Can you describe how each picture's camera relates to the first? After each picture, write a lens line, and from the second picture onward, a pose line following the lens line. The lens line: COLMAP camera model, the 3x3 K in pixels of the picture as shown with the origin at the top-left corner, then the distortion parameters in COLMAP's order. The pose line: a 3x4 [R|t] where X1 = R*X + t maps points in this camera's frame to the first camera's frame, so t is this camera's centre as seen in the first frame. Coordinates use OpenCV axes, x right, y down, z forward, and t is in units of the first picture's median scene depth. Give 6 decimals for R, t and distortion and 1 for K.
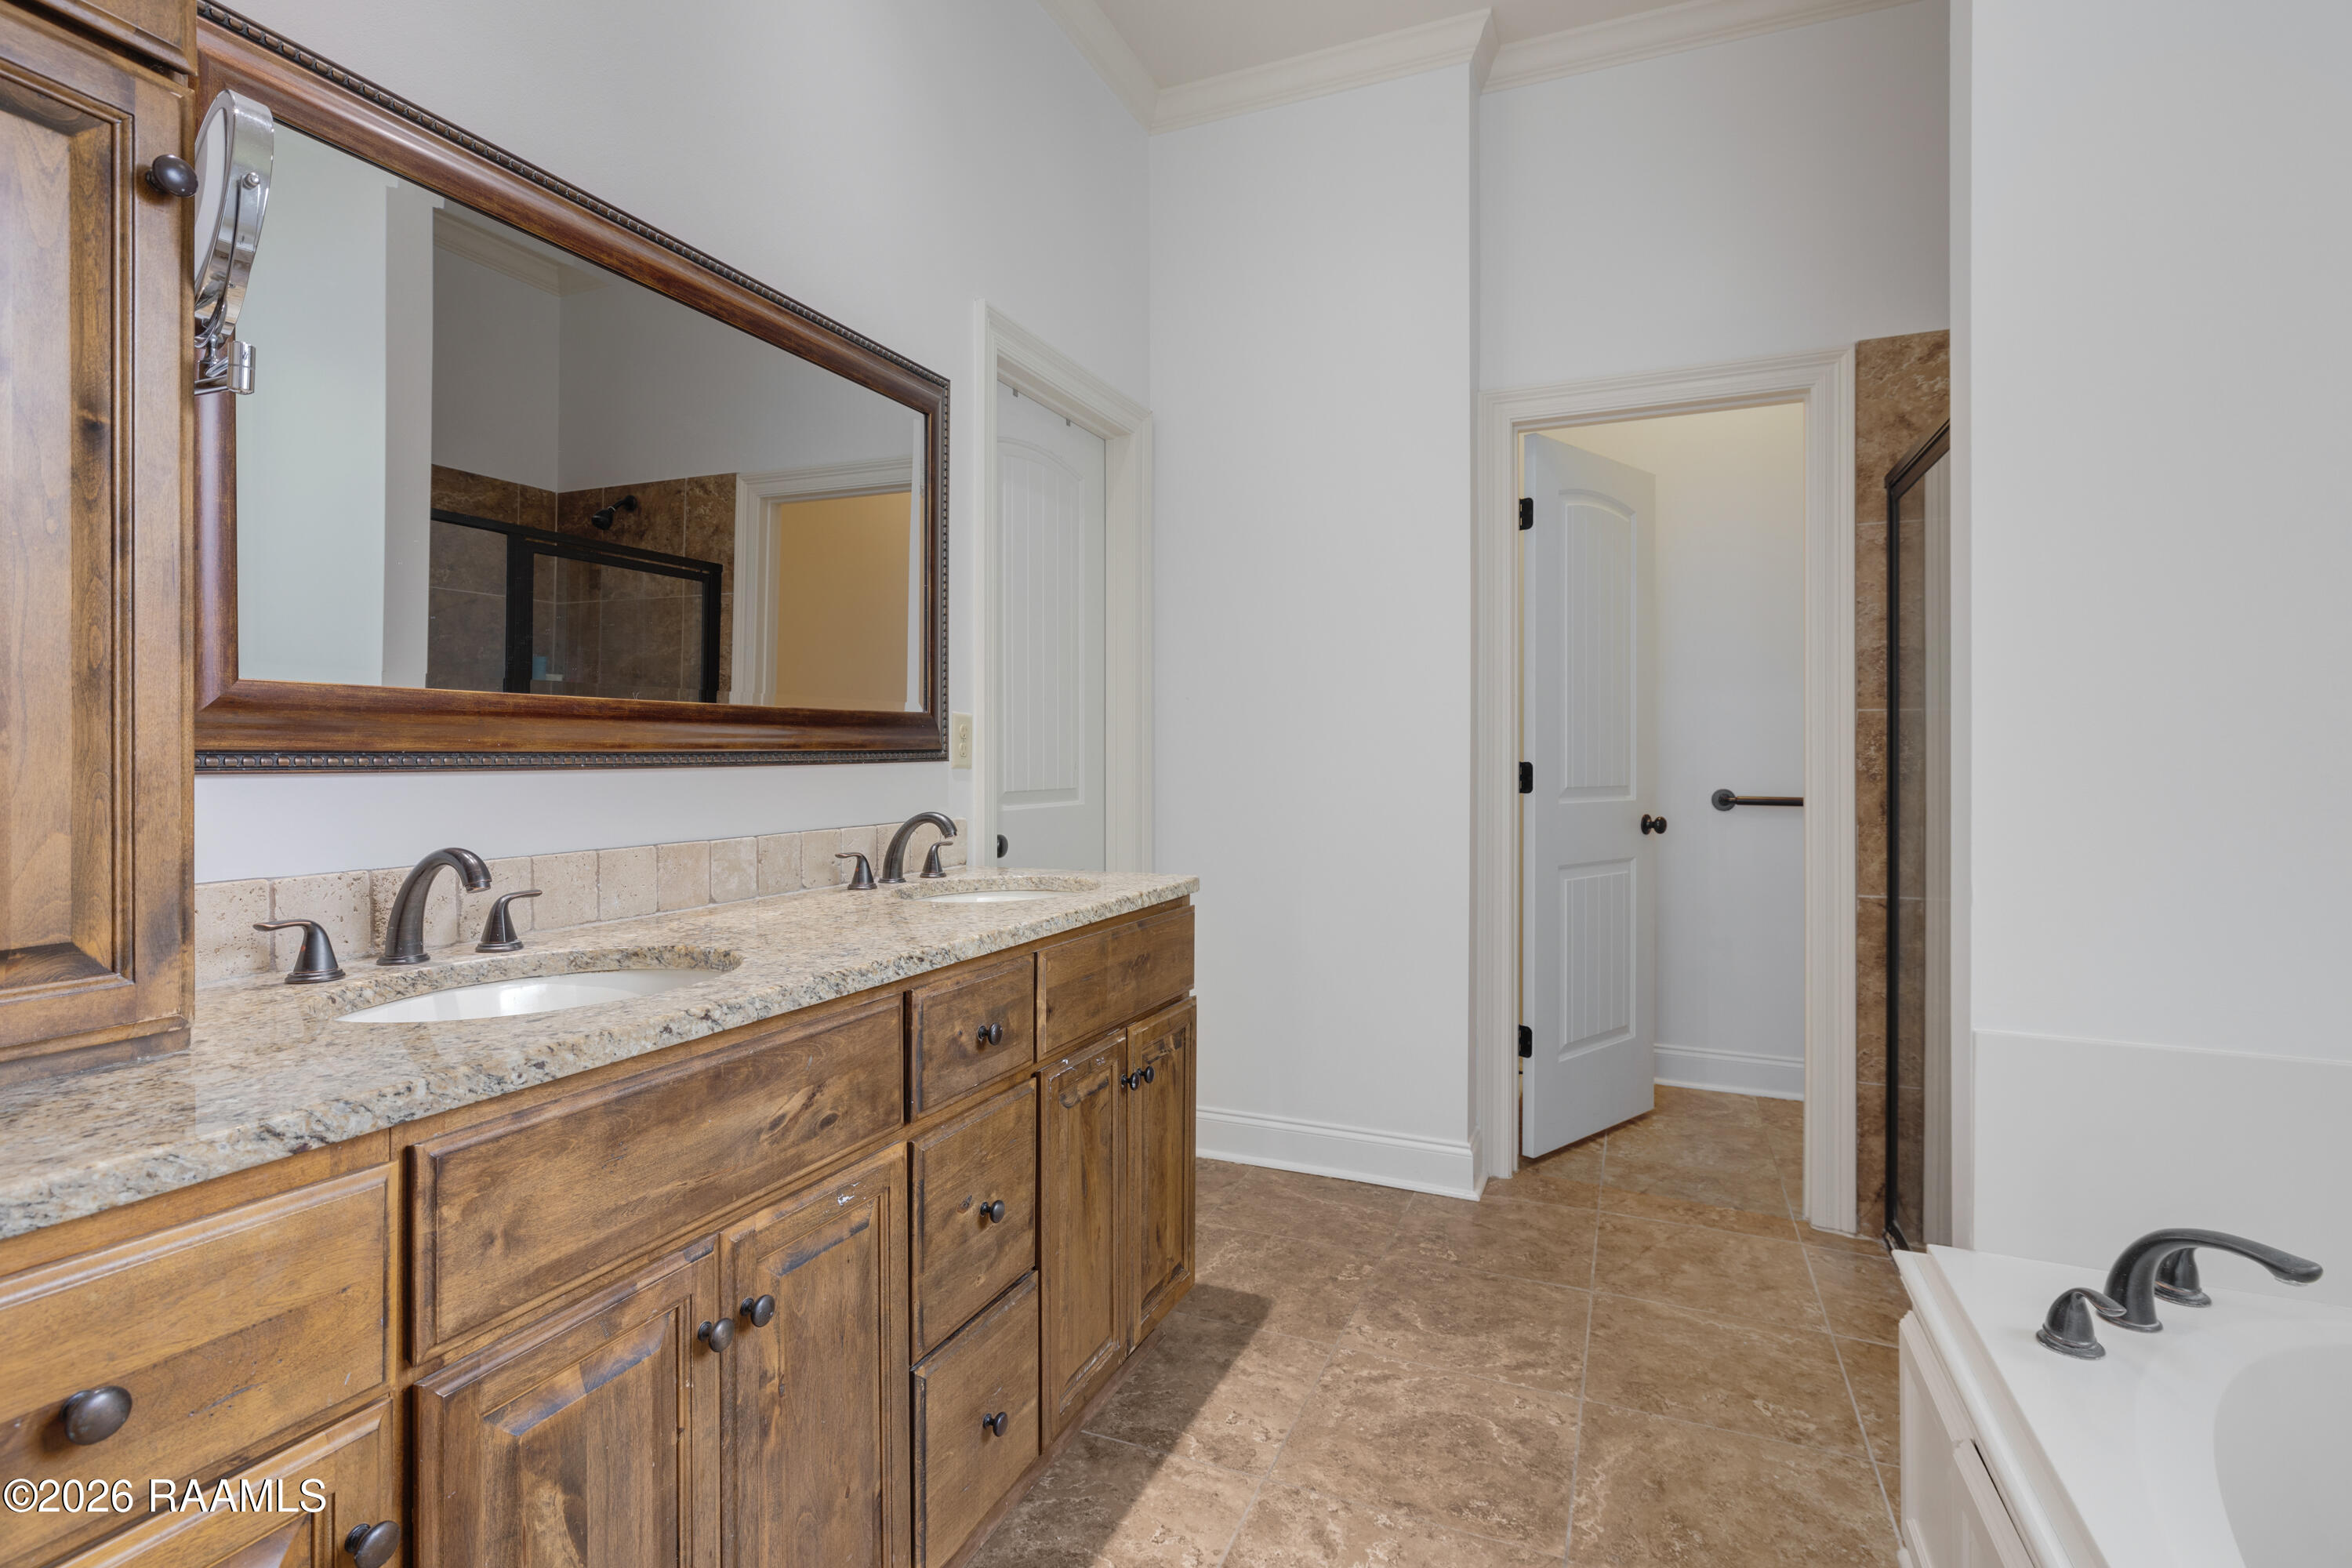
lens RADIAL K [[1128.8, 0, 1172.9], [0, 1128.8, 749.3], [0, 0, 1]] dist [-0.002538, -0.000142]
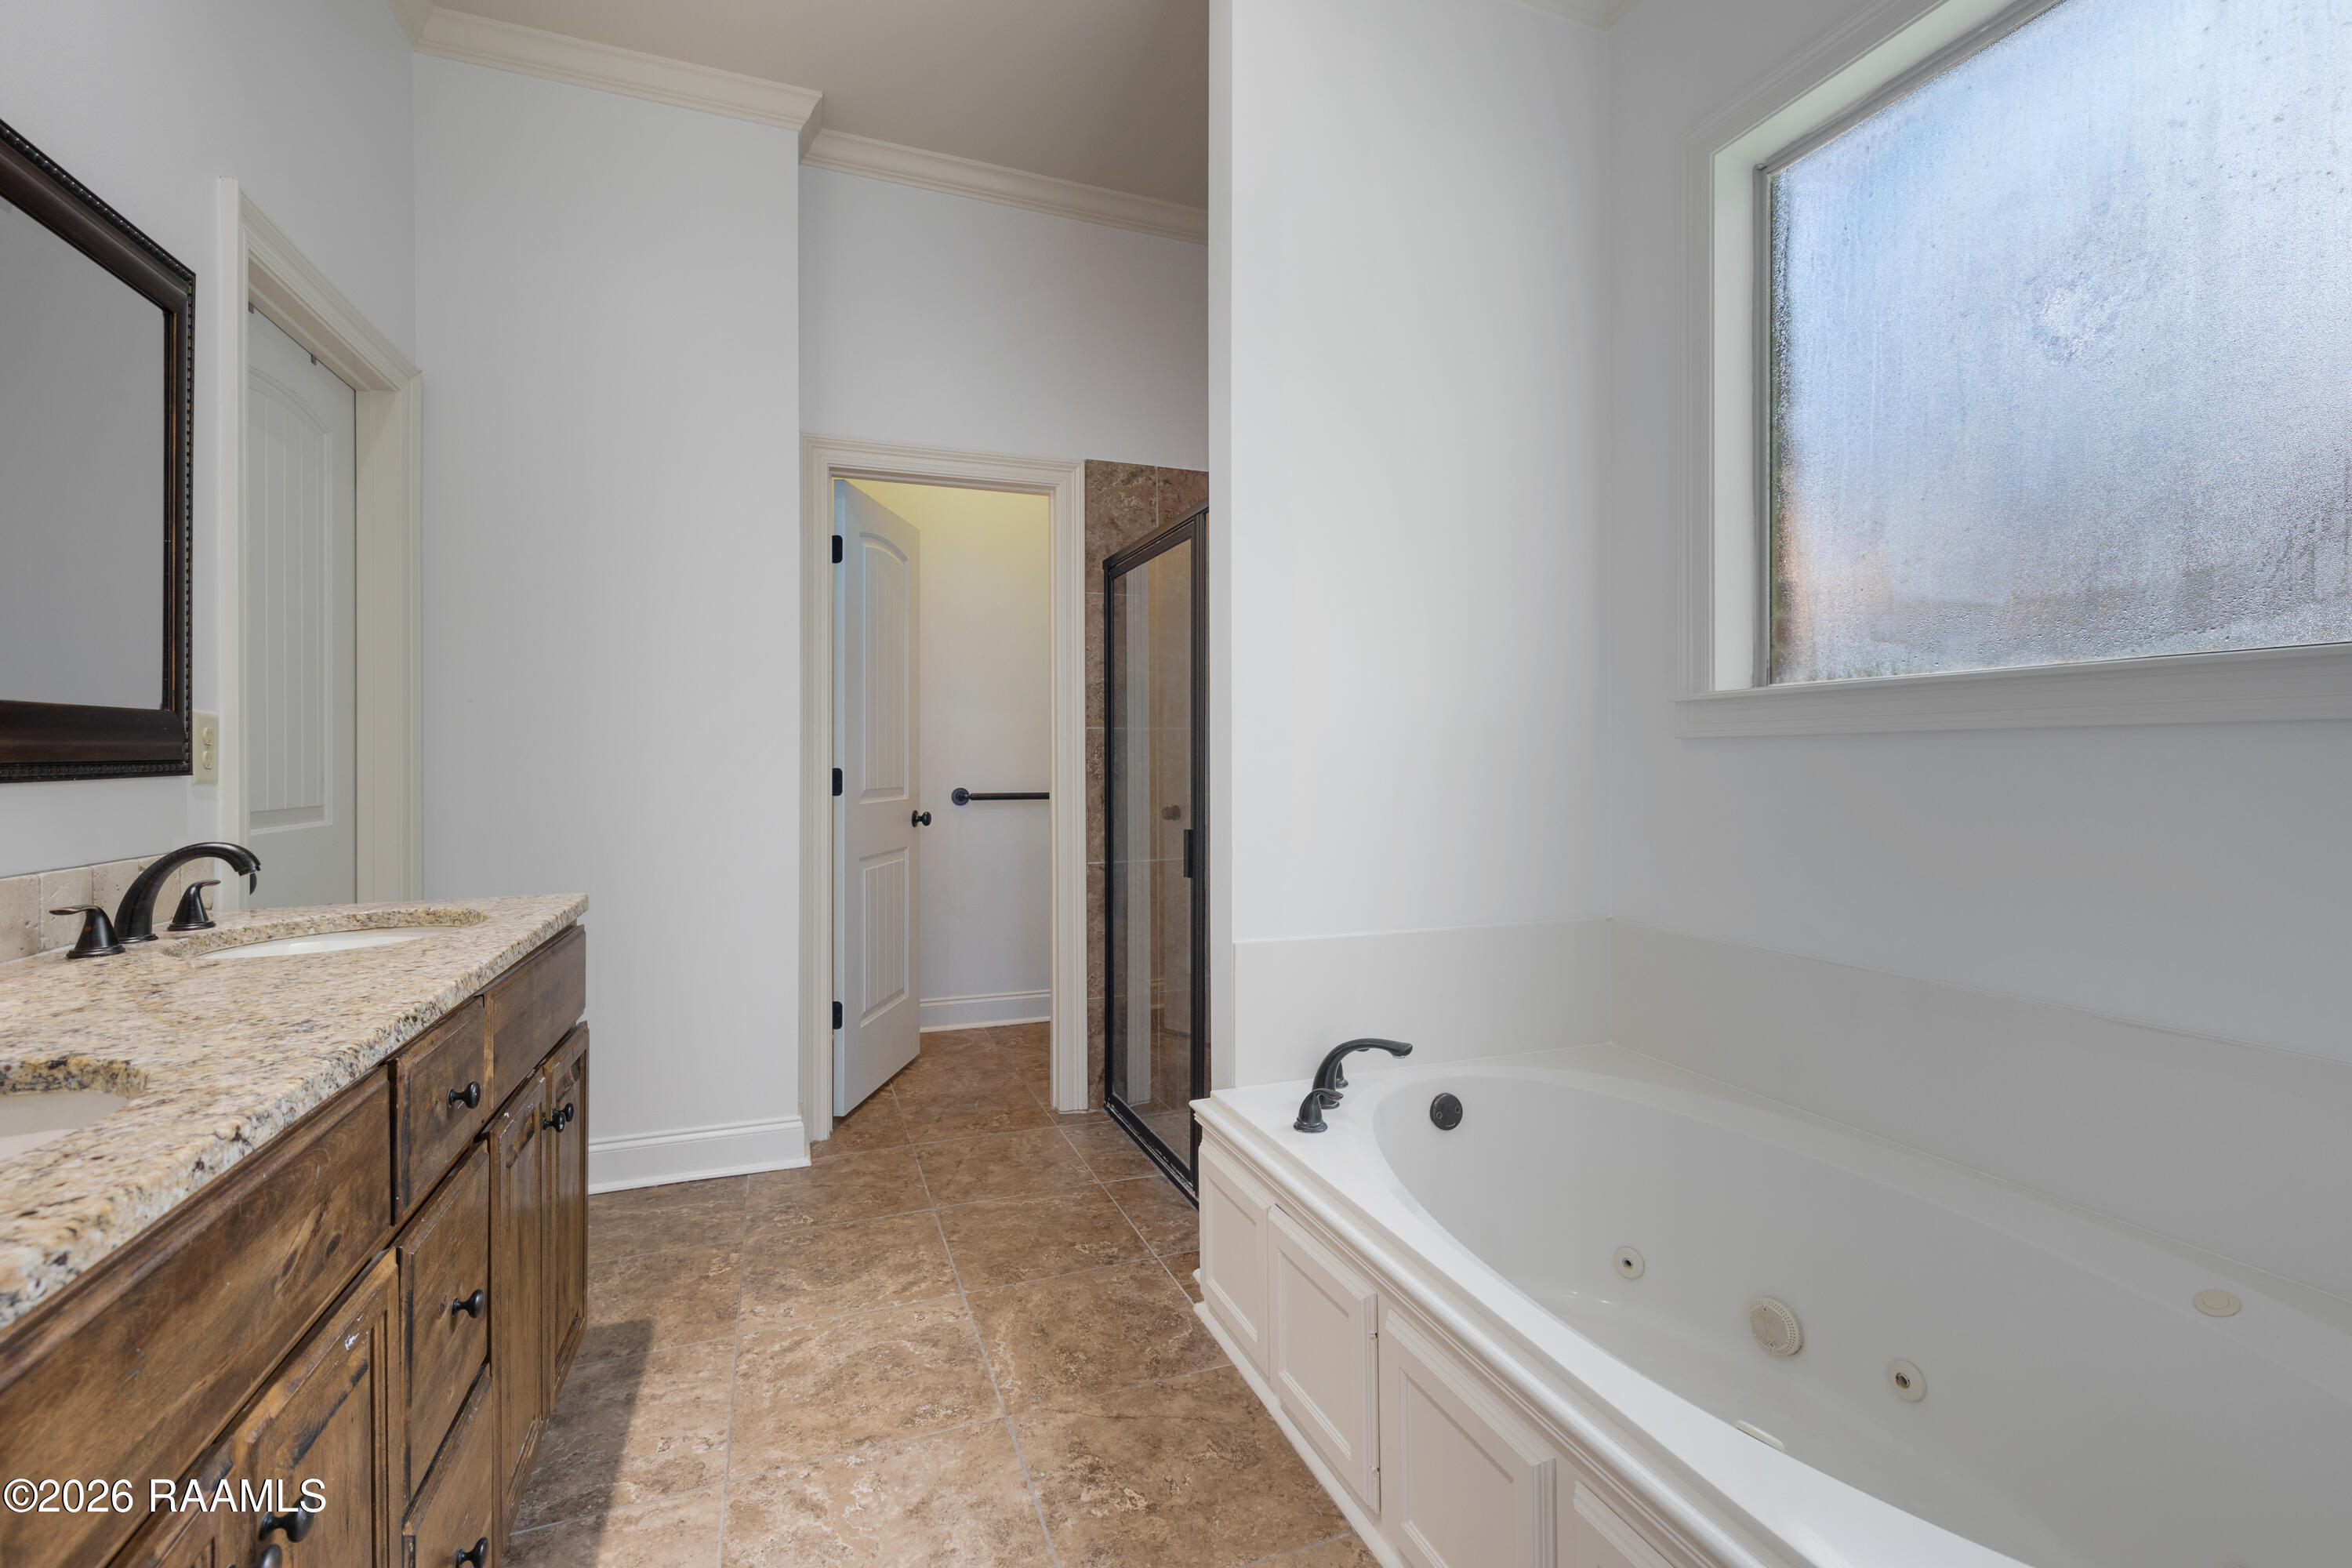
lens RADIAL K [[1002.6, 0, 1164.9], [0, 1002.6, 752.7], [0, 0, 1]] dist [0.001848, 0.000244]
pose [[0.722399, 0.000347, 0.691476, -0.210872], [0.001621, 0.999996, -0.002195, -0.002056], [-0.691474, 0.002707, 0.722396, 0.064832]]
